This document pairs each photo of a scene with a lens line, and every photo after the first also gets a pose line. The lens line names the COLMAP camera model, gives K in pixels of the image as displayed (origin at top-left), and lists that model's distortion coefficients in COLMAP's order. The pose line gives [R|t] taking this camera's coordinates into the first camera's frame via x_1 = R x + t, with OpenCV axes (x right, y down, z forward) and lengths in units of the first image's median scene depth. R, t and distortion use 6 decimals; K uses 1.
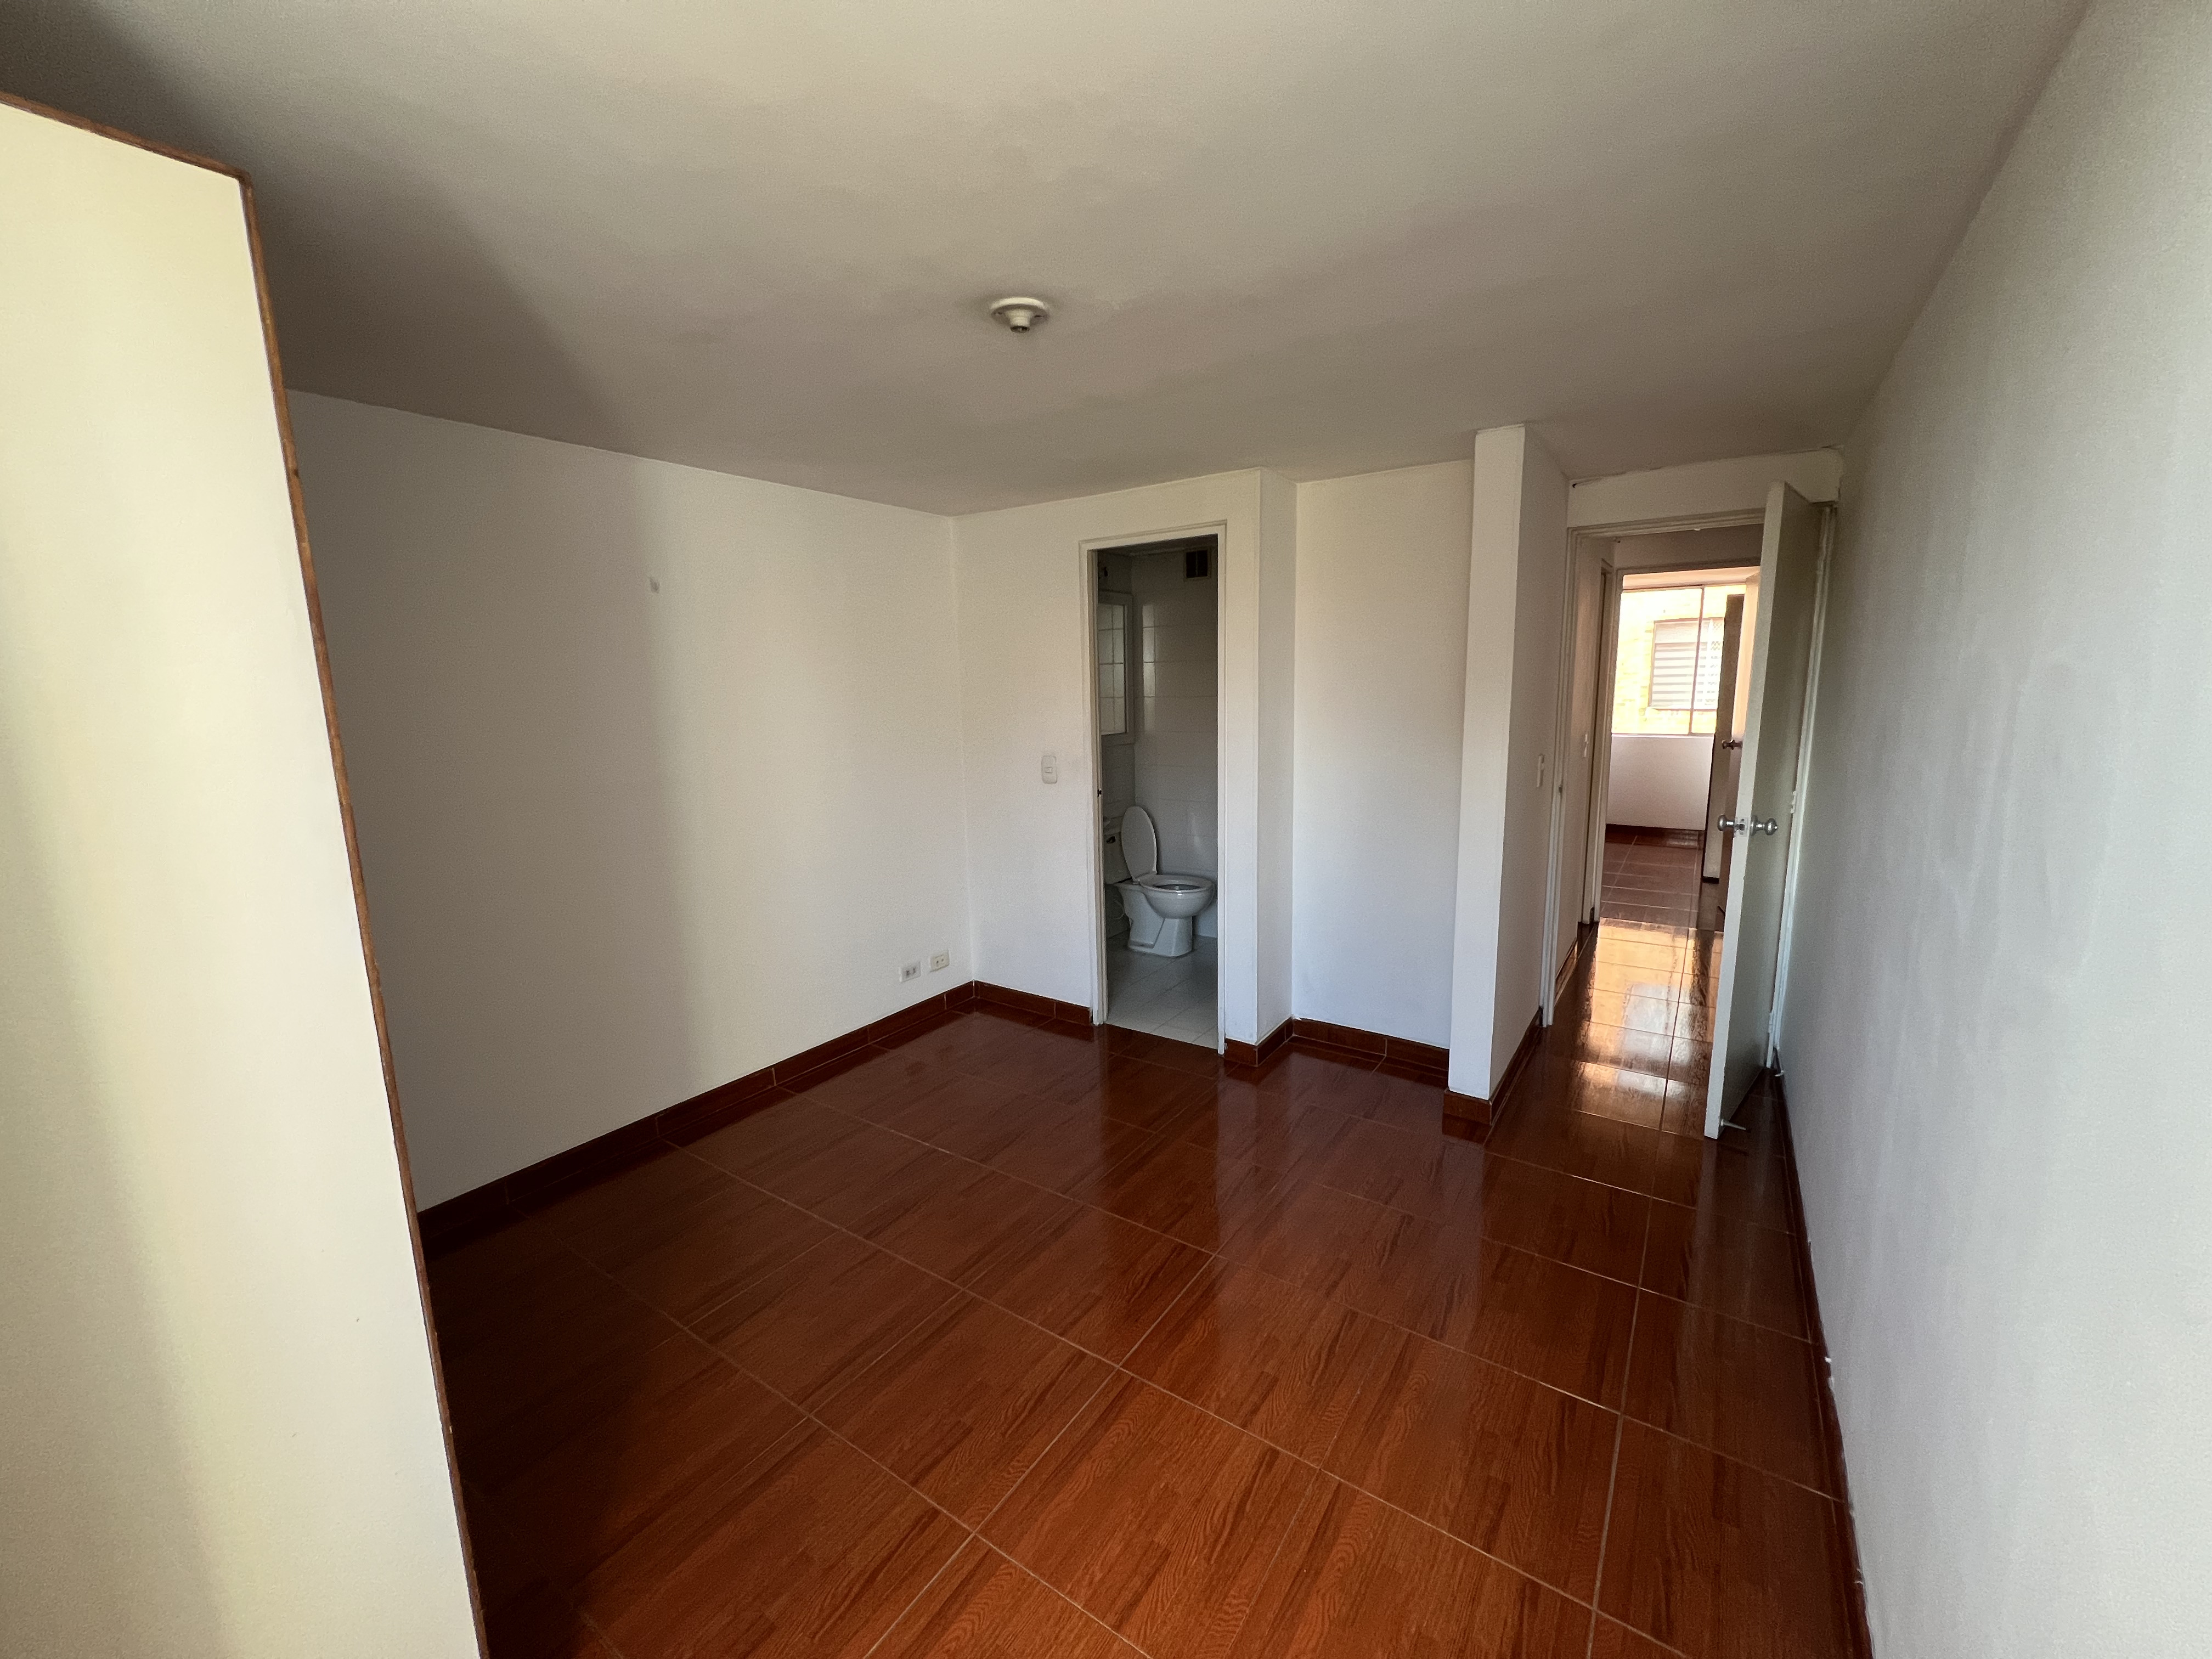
lens RADIAL K [[885.5, 0, 1087.1], [0, 885.5, 833.1], [0, 0, 1]] dist [0.000849, 0.000214]
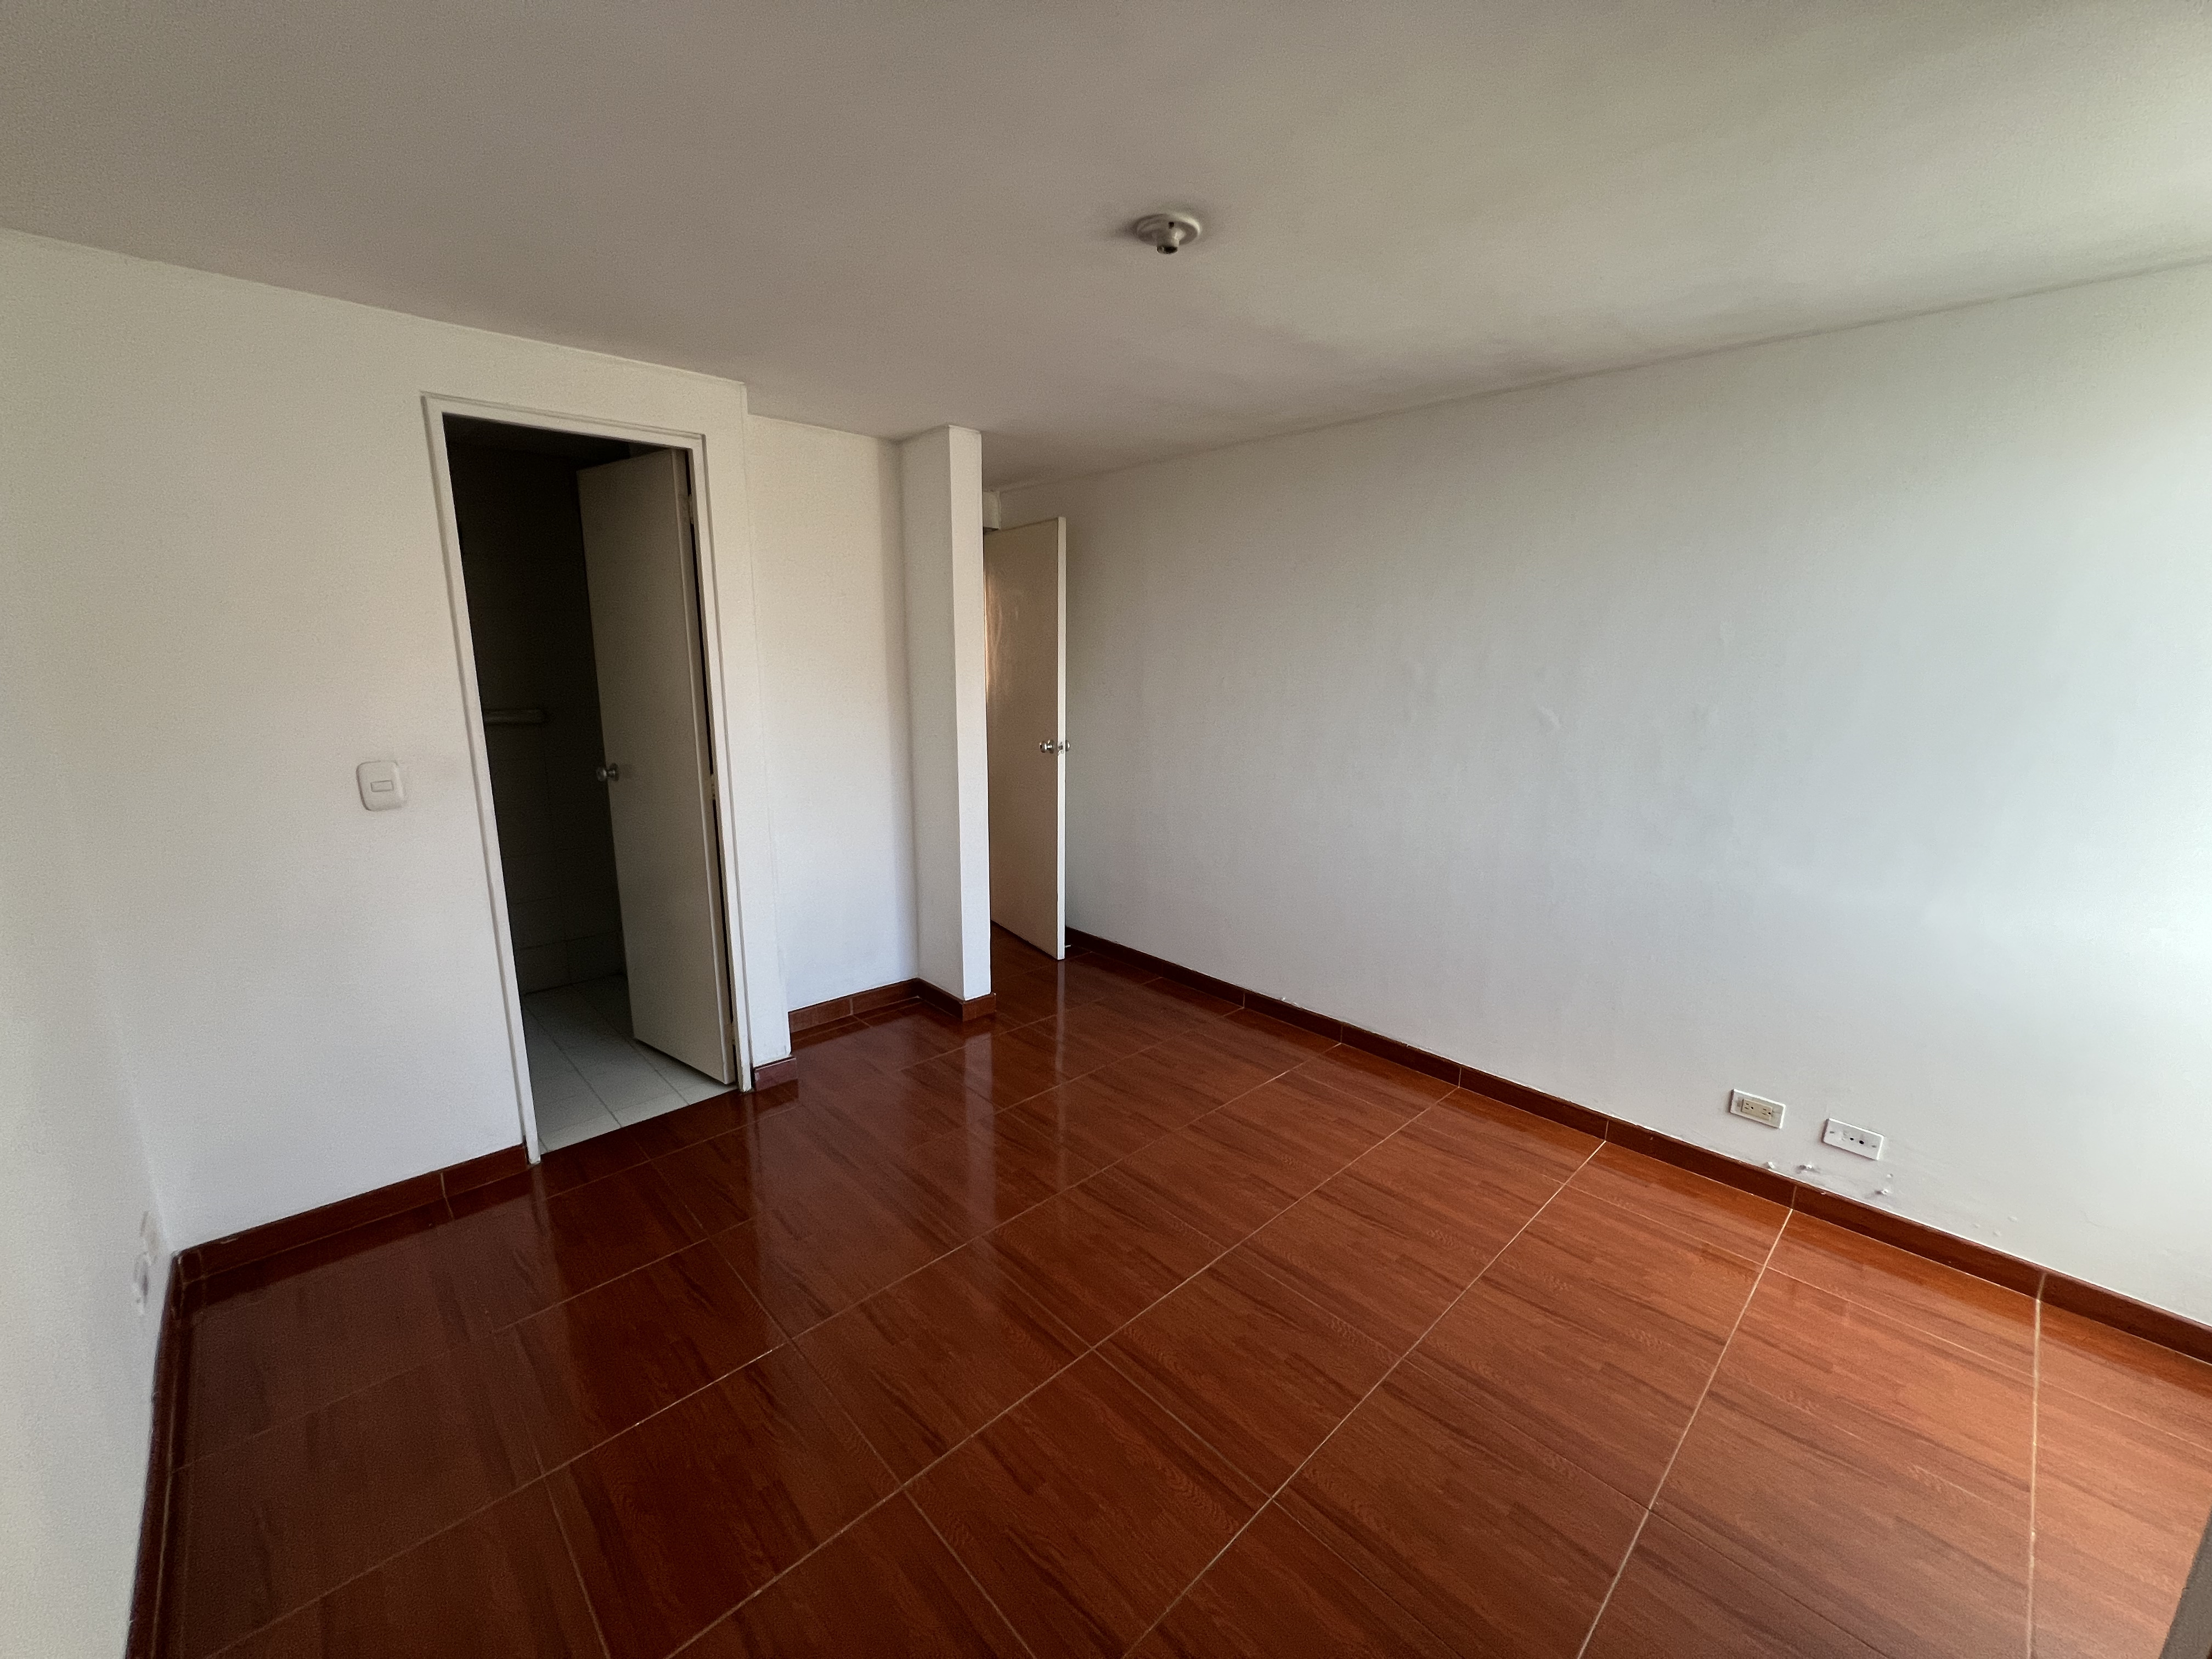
lens RADIAL K [[885.5, 0, 1105.1], [0, 885.5, 829.3], [0, 0, 1]] dist [0.000849, 0.000214]
pose [[0.195956, -0.177444, 0.964425, -0.645197], [0.149358, 0.977418, 0.149487, -0.076667], [-0.969172, 0.114752, 0.218033, 0.548569]]
